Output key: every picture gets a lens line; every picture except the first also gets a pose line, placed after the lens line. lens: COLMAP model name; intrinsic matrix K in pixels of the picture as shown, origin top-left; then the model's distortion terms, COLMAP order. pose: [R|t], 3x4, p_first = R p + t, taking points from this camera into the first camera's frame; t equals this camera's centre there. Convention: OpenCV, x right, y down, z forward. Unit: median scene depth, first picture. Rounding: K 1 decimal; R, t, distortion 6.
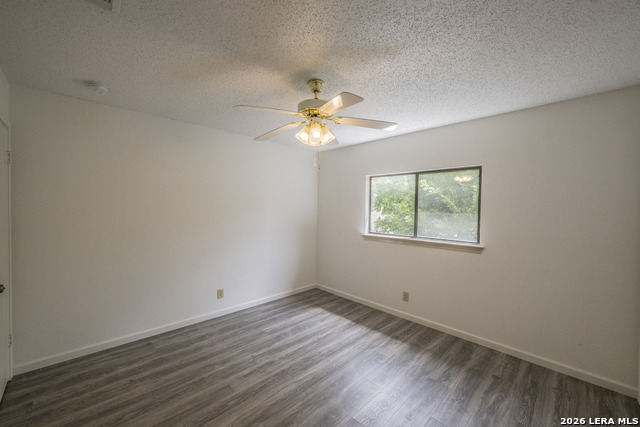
lens RADIAL K [[257.2, 0, 319.0], [0, 257.2, 212.0], [0, 0, 1]] dist [-0.002087, 0.000139]
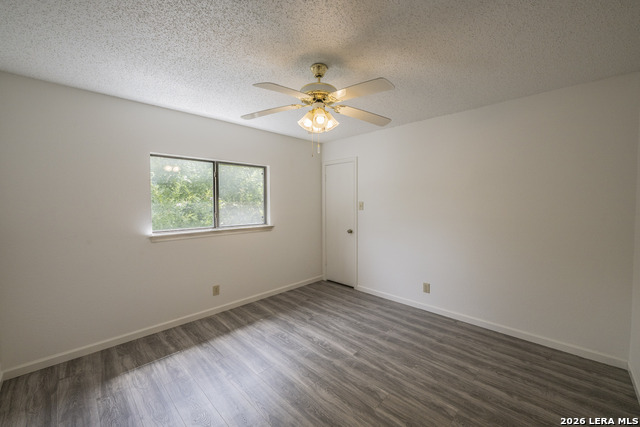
lens RADIAL K [[257.2, 0, 318.9], [0, 257.2, 211.7], [0, 0, 1]] dist [-0.002087, 0.000139]
pose [[-0.038071, -0.055827, 0.997714, -0.692689], [0.016777, 0.998262, 0.056498, -0.012530], [-0.999134, 0.018890, -0.037068, 0.726080]]
